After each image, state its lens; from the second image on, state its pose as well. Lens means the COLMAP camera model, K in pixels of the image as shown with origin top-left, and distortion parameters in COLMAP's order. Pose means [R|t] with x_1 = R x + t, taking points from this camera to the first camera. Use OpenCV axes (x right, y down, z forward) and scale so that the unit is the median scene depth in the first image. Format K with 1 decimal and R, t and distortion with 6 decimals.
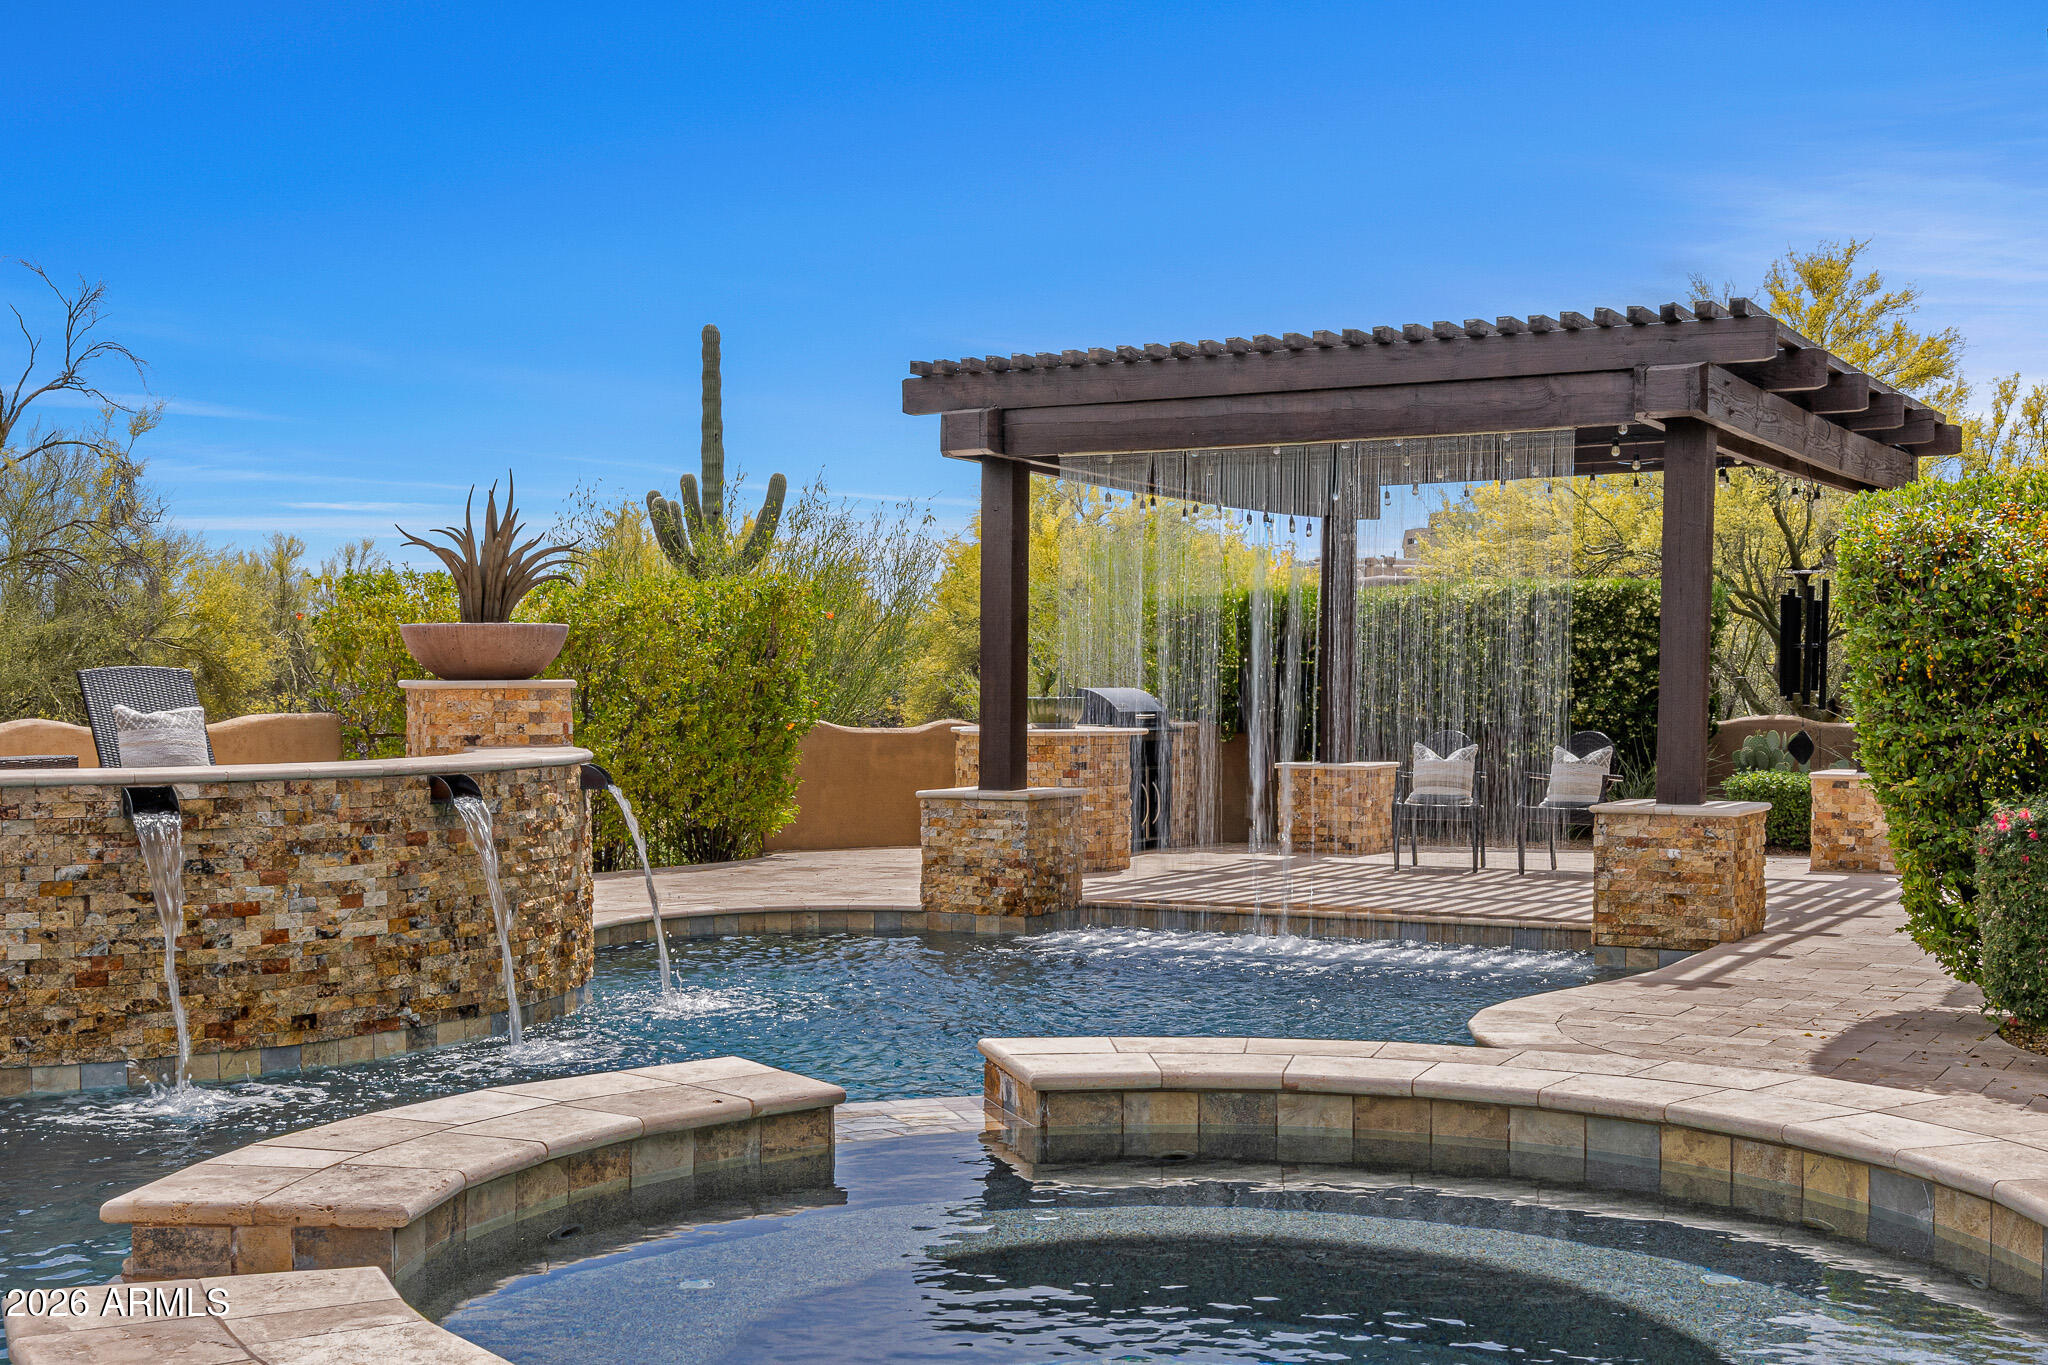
lens RADIAL K [[2417.1, 0, 1032.7], [0, 2417.1, 793.9], [0, 0, 1]] dist [-0.038009, 0.000000]
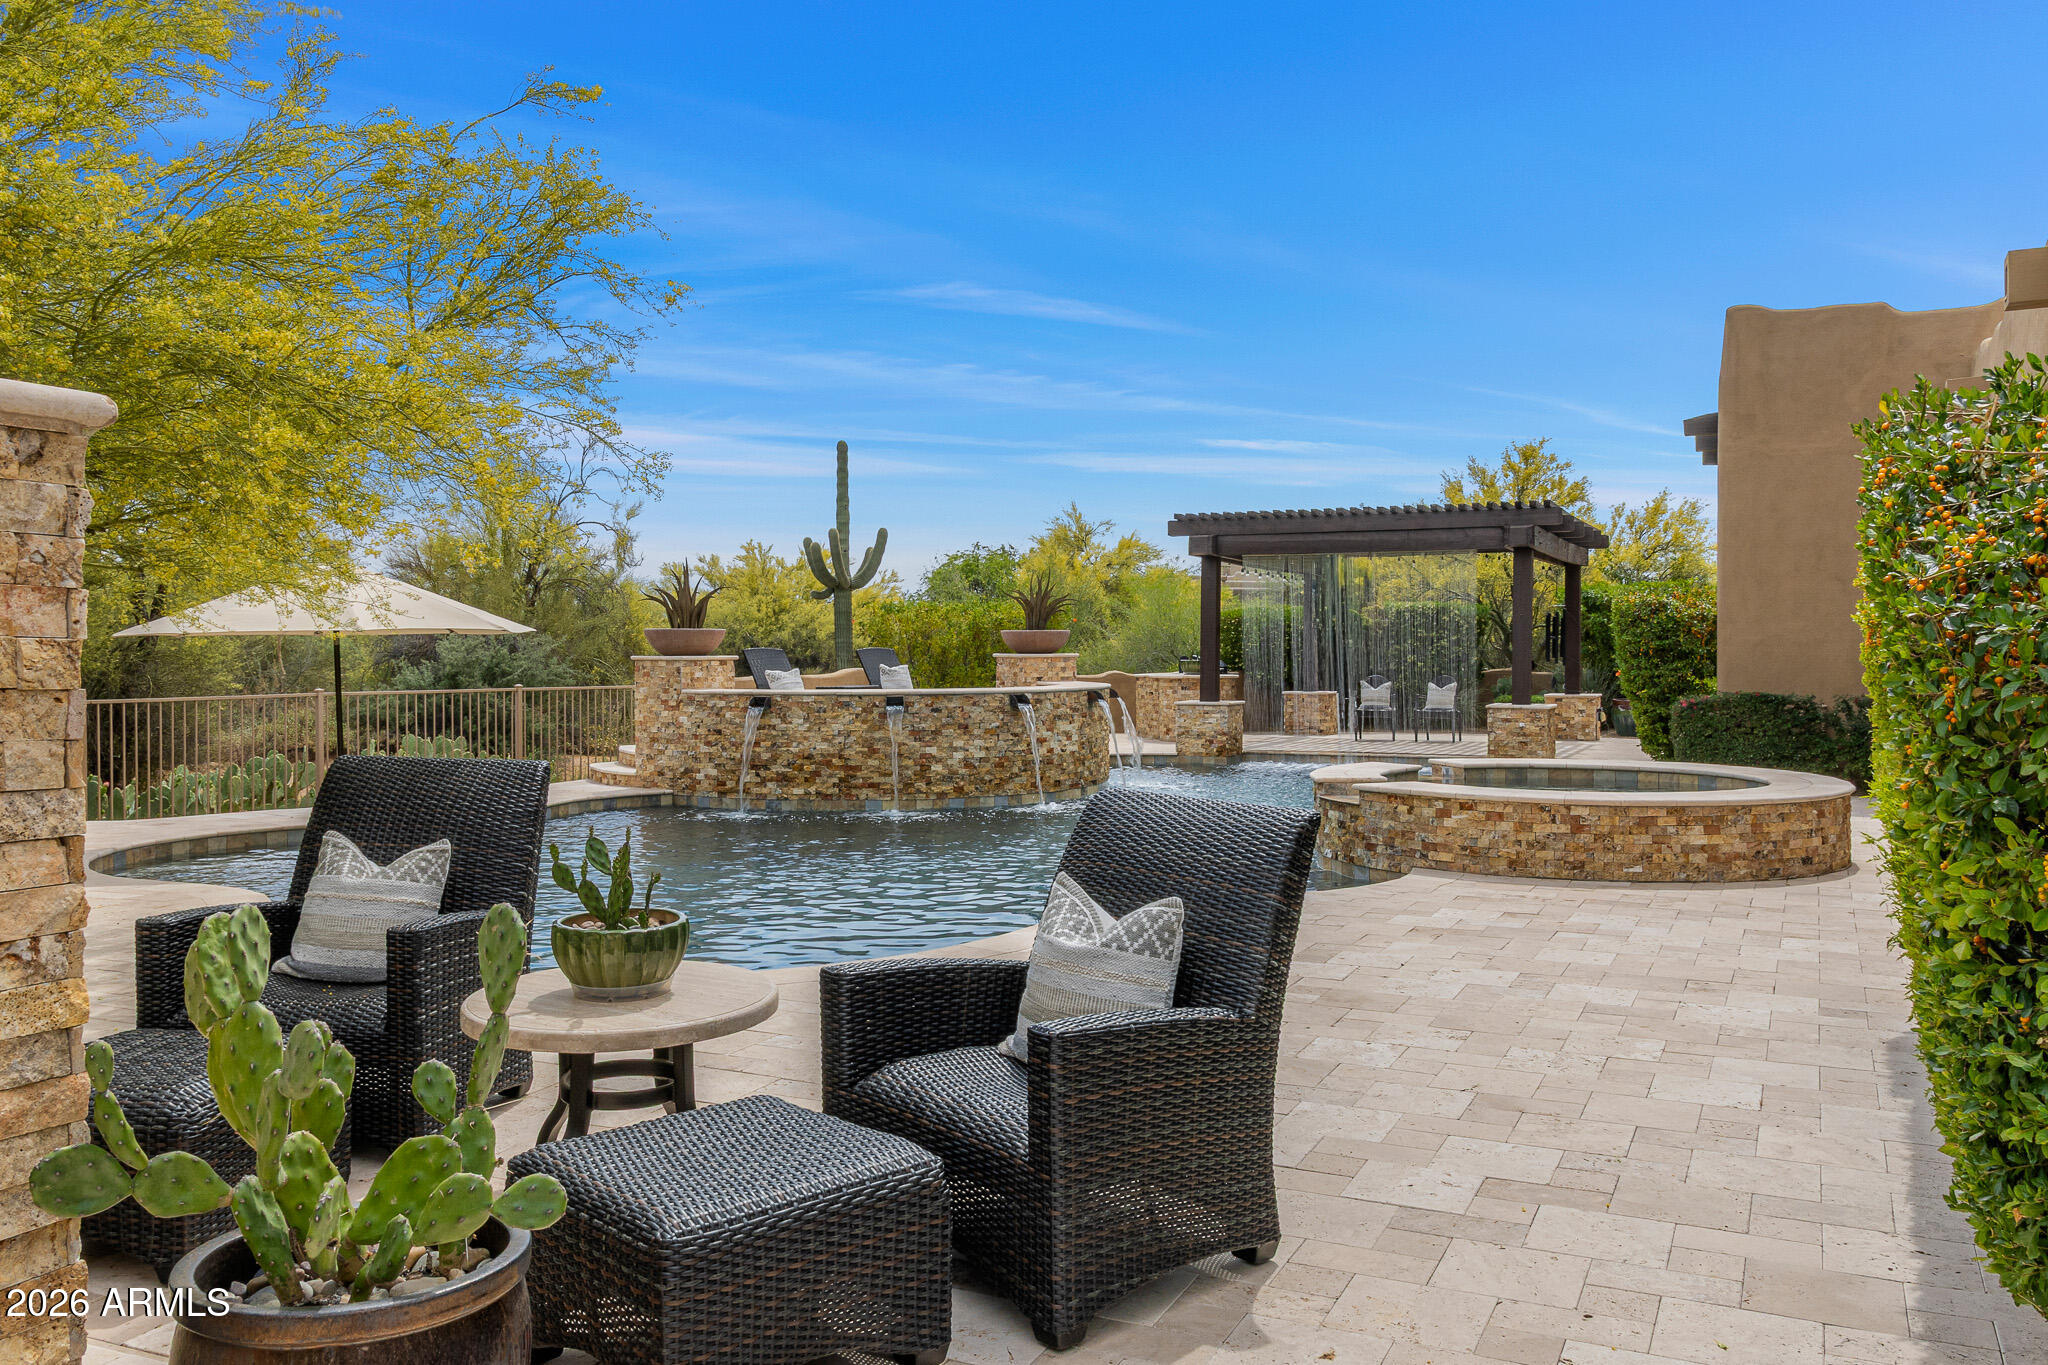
lens RADIAL K [[1672.3, 0, 1011.2], [0, 1672.3, 658.0], [0, 0, 1]] dist [0.013430, -0.000011]
pose [[0.996686, -0.000506, 0.081342, -0.378633], [0.003761, 0.999198, -0.039869, 0.022595], [-0.081256, 0.040043, 0.995889, -0.634450]]
